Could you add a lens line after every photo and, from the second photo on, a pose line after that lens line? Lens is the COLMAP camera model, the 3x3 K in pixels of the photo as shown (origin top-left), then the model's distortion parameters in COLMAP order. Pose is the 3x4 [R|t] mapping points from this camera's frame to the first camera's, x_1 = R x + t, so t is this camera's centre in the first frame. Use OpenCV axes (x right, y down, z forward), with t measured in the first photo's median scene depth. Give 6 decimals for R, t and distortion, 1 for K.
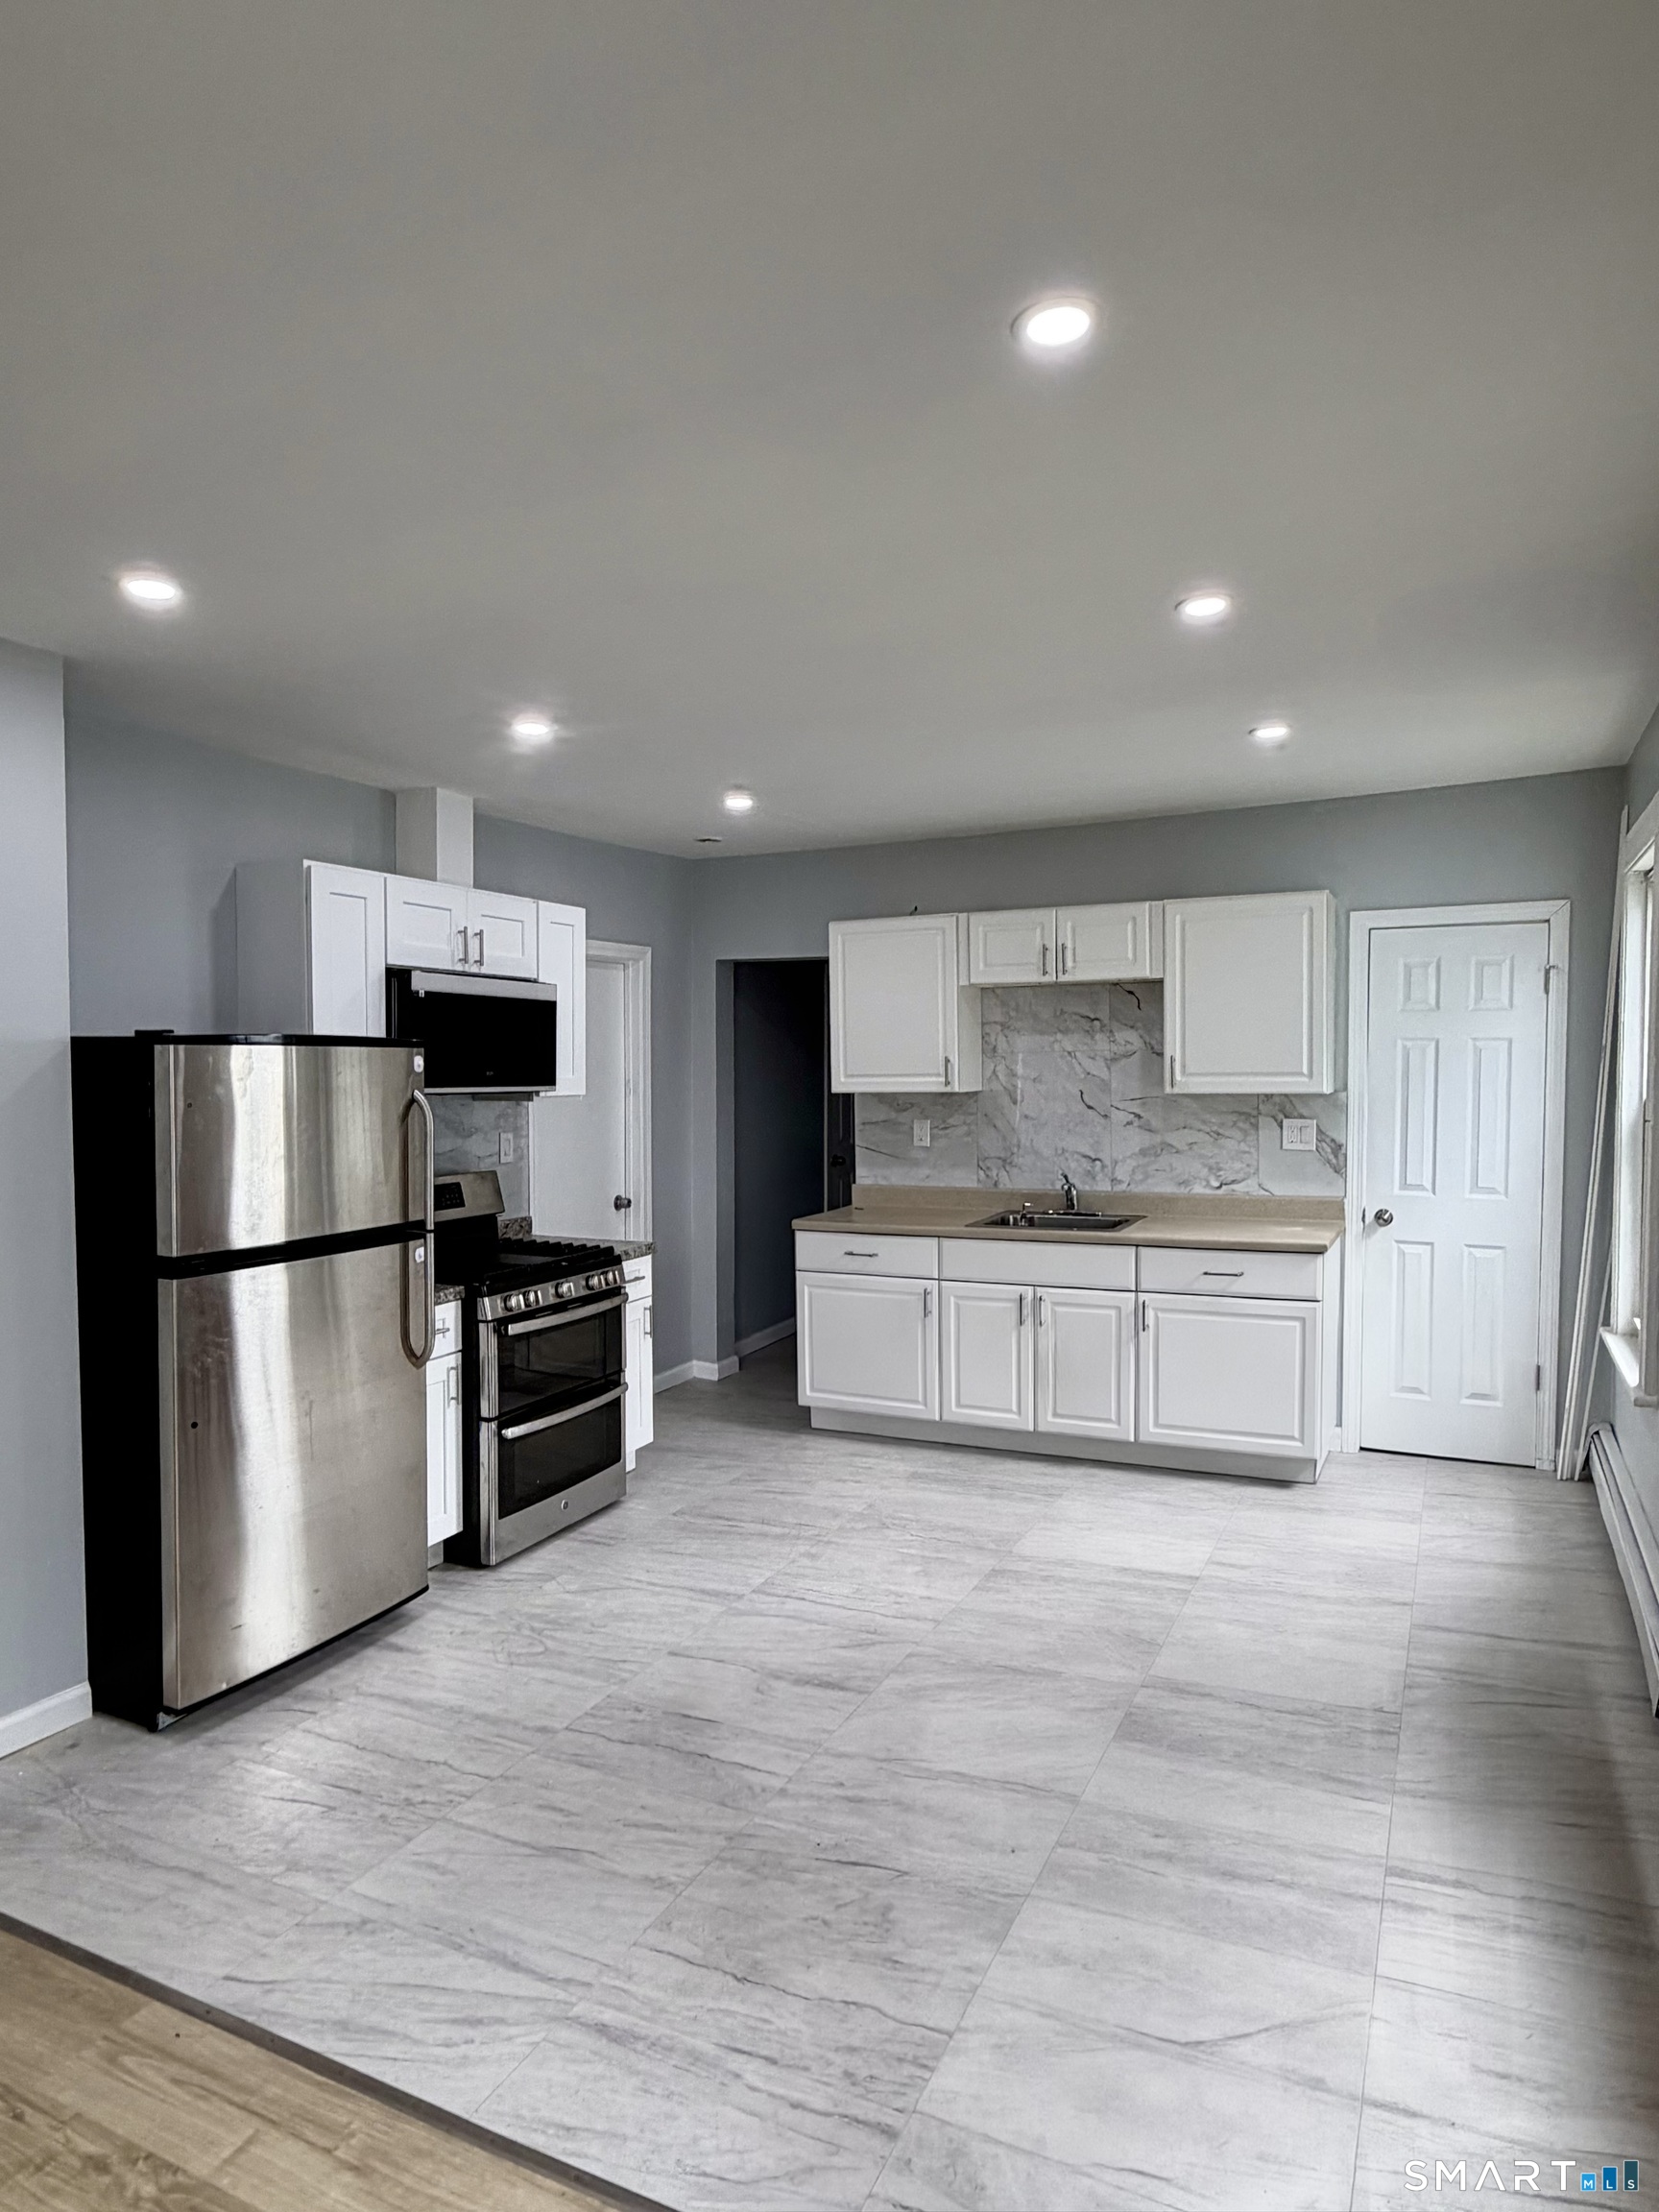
lens RADIAL K [[1313.7, 0, 829.1], [0, 1313.7, 1116.6], [0, 0, 1]] dist [-0.004193, -0.001868]
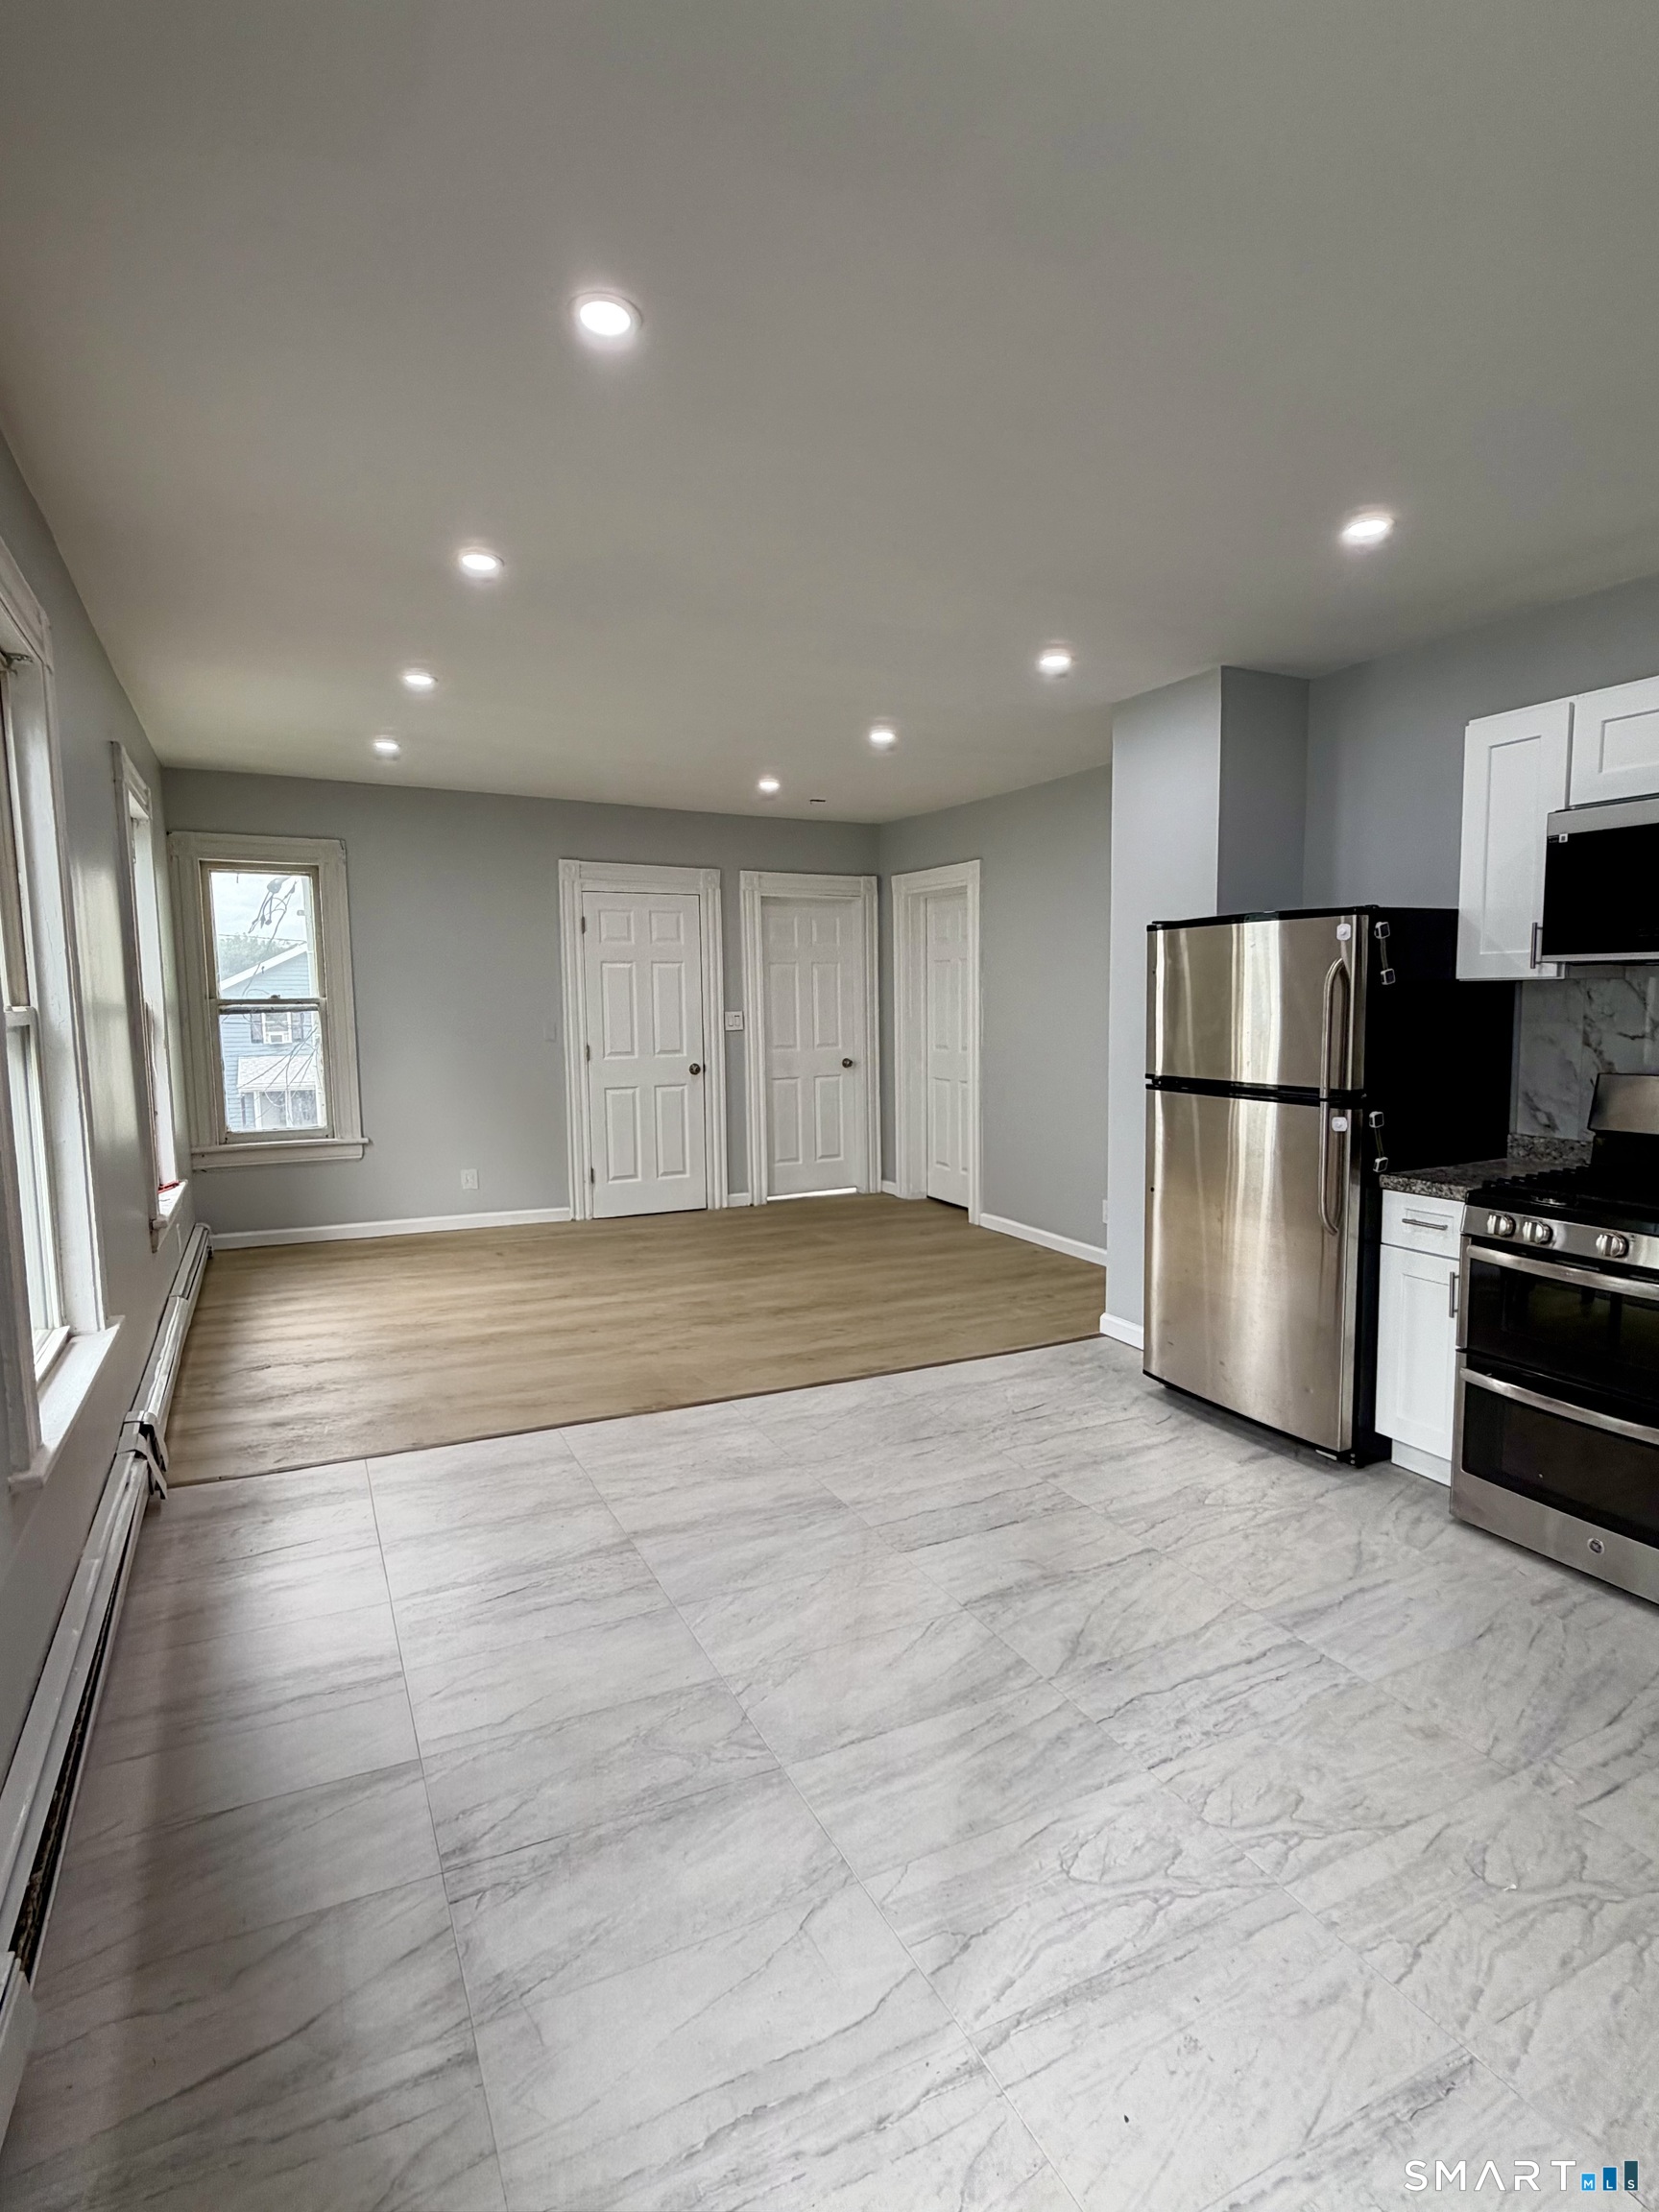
lens RADIAL K [[1143.0, 0, 825.6], [0, 1143.0, 1100.4], [0, 0, 1]] dist [-0.003644, -0.000569]
pose [[-0.608980, 0.087086, -0.788390, 0.662611], [-0.023426, 0.991546, 0.127623, -0.014907], [0.792840, 0.096189, -0.601792, 1.308549]]
